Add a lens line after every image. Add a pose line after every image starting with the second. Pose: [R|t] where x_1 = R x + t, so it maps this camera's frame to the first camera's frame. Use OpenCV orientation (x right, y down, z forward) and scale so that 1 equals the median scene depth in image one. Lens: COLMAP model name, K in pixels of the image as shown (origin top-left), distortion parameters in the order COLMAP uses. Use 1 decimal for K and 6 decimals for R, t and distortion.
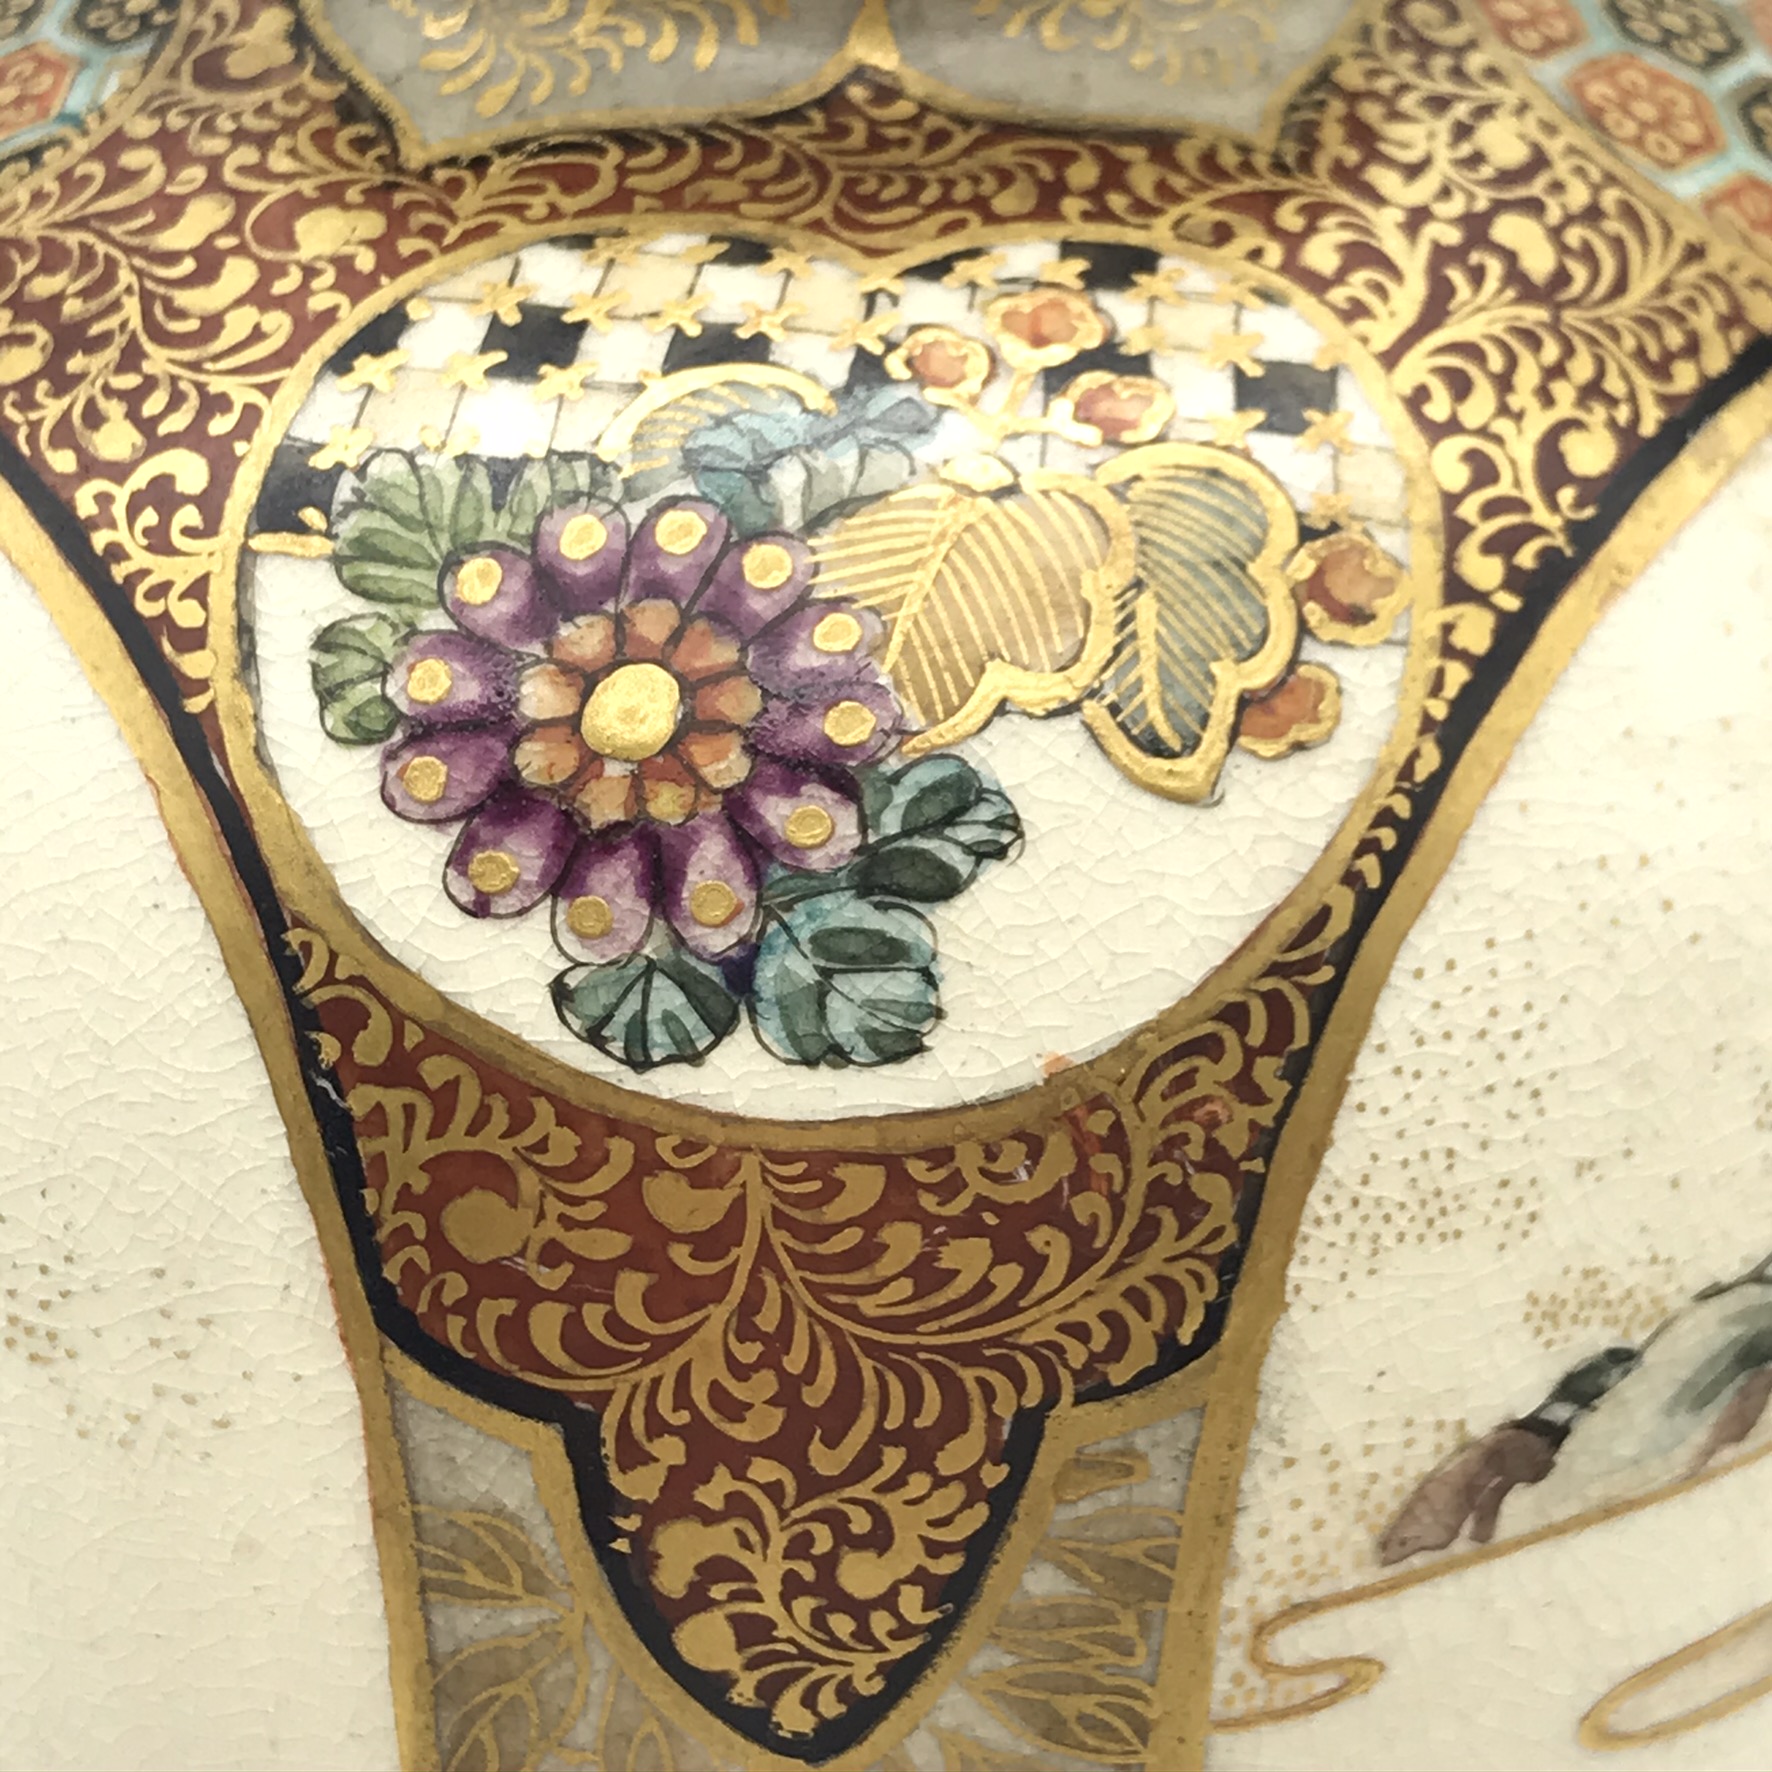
lens RADIAL K [[4512.7, 0, 886.9], [0, 4512.7, 887.8], [0, 0, 1]] dist [0.197285, 0.000000]
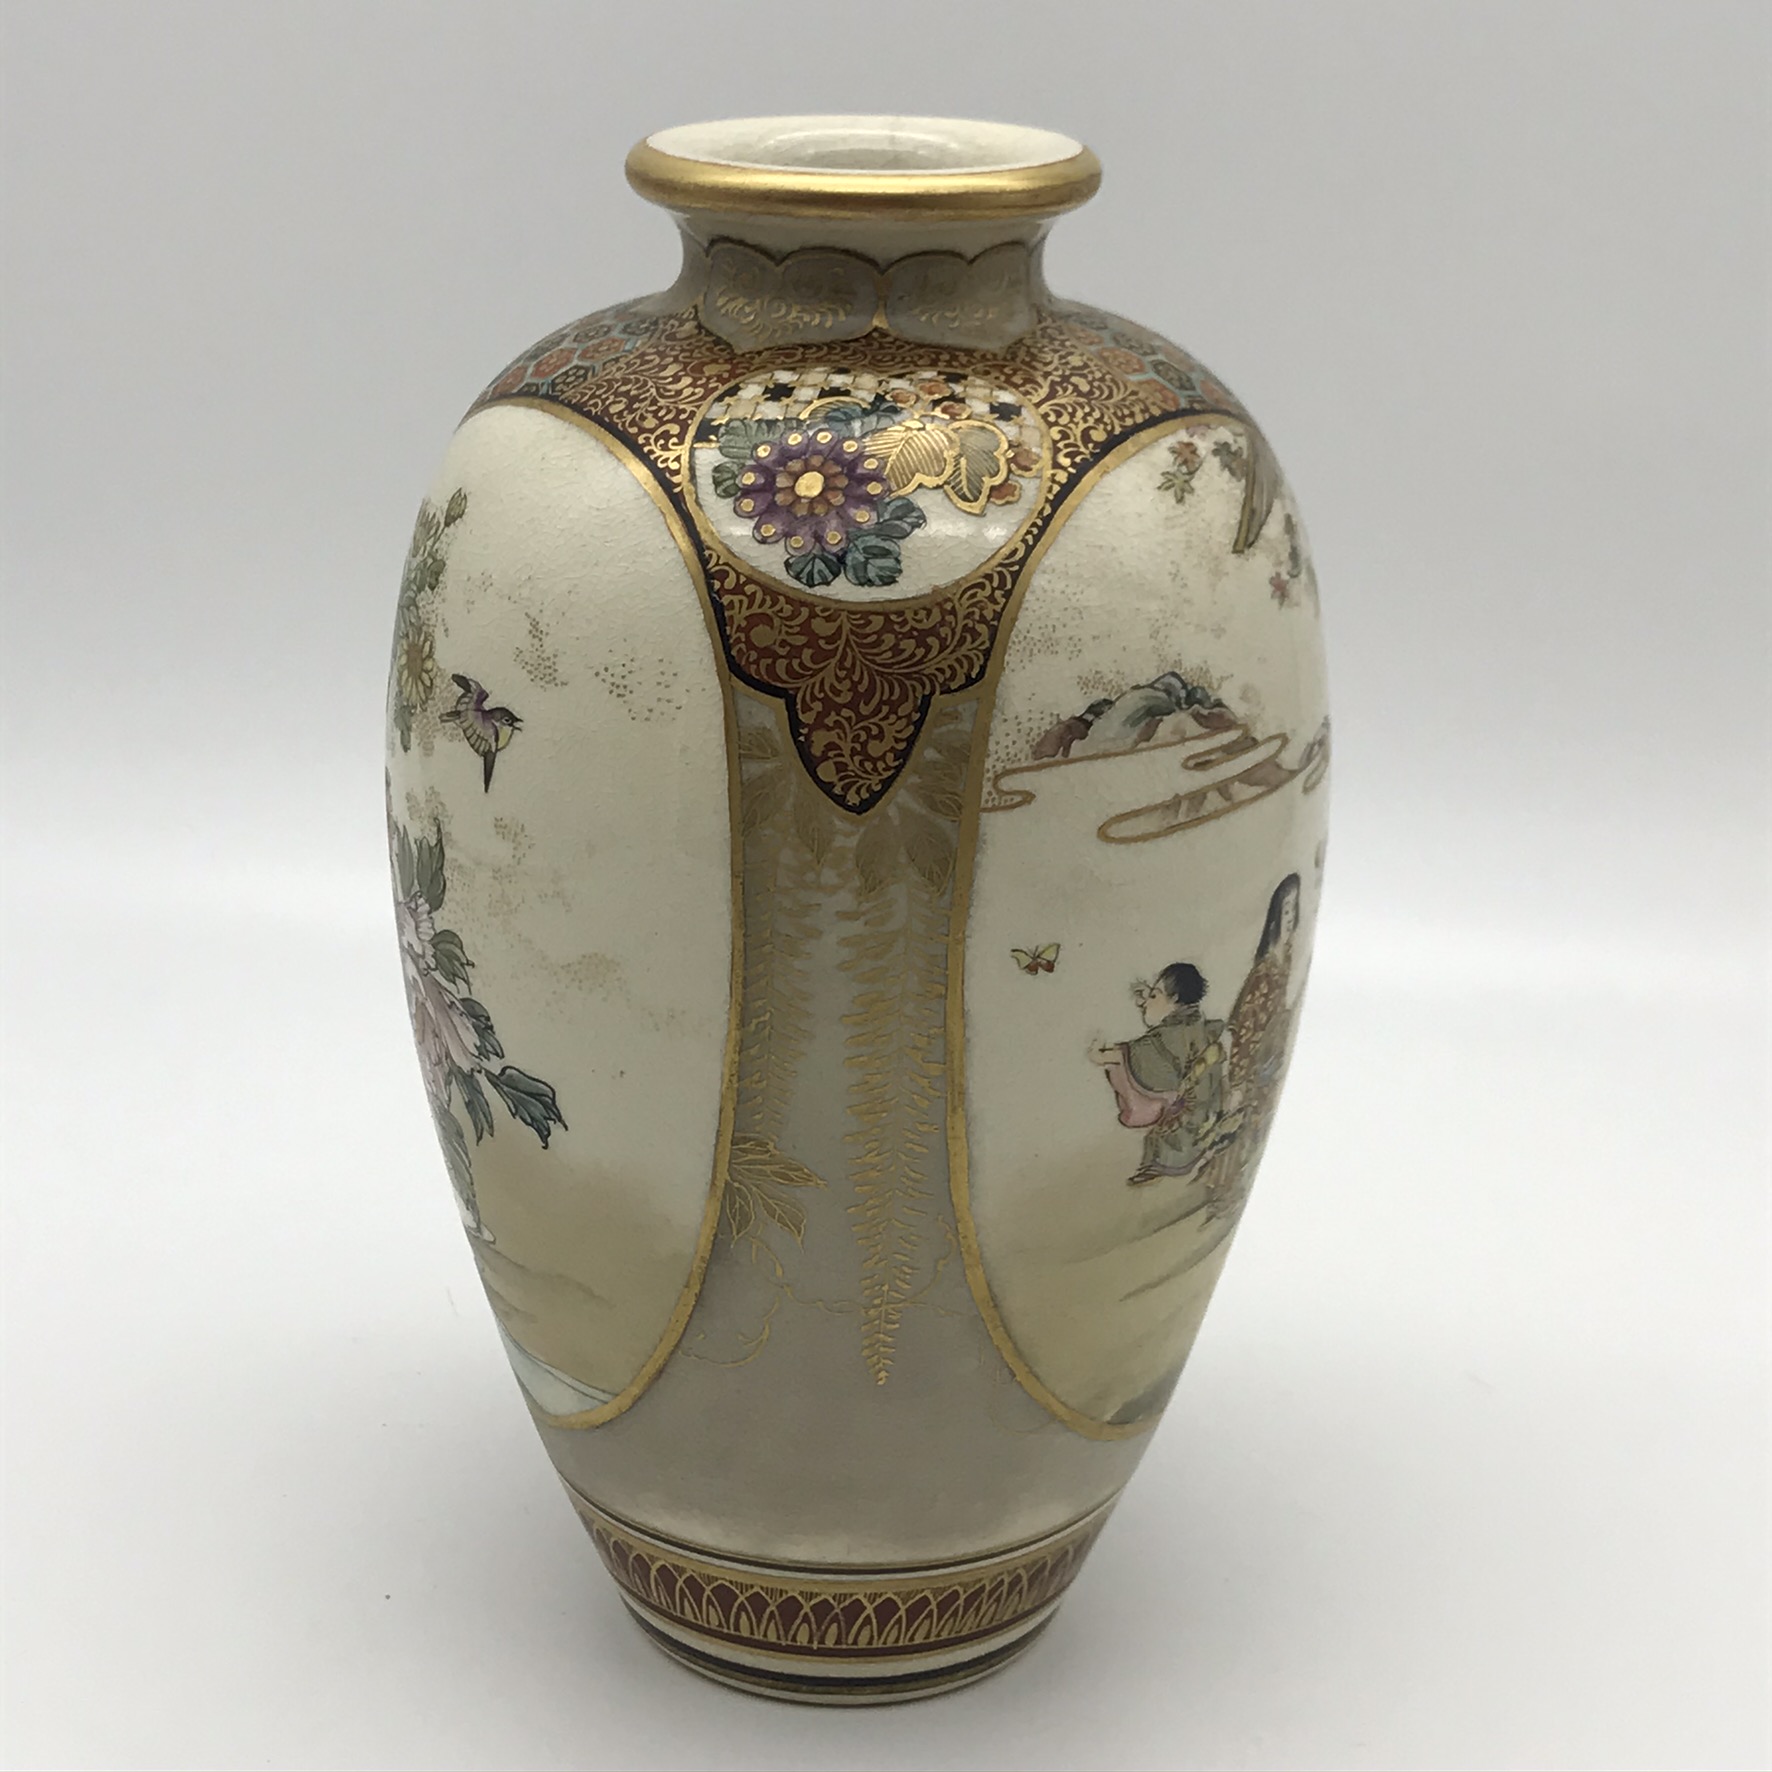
lens RADIAL K [[3107.4, 0, 886.3], [0, 3107.4, 883.6], [0, 0, 1]] dist [0.185981, 0.000000]
pose [[0.999665, 0.013236, 0.022250, -0.045531], [-0.008680, 0.981043, -0.193595, 0.674969], [-0.024391, 0.193337, 0.980829, -1.173916]]
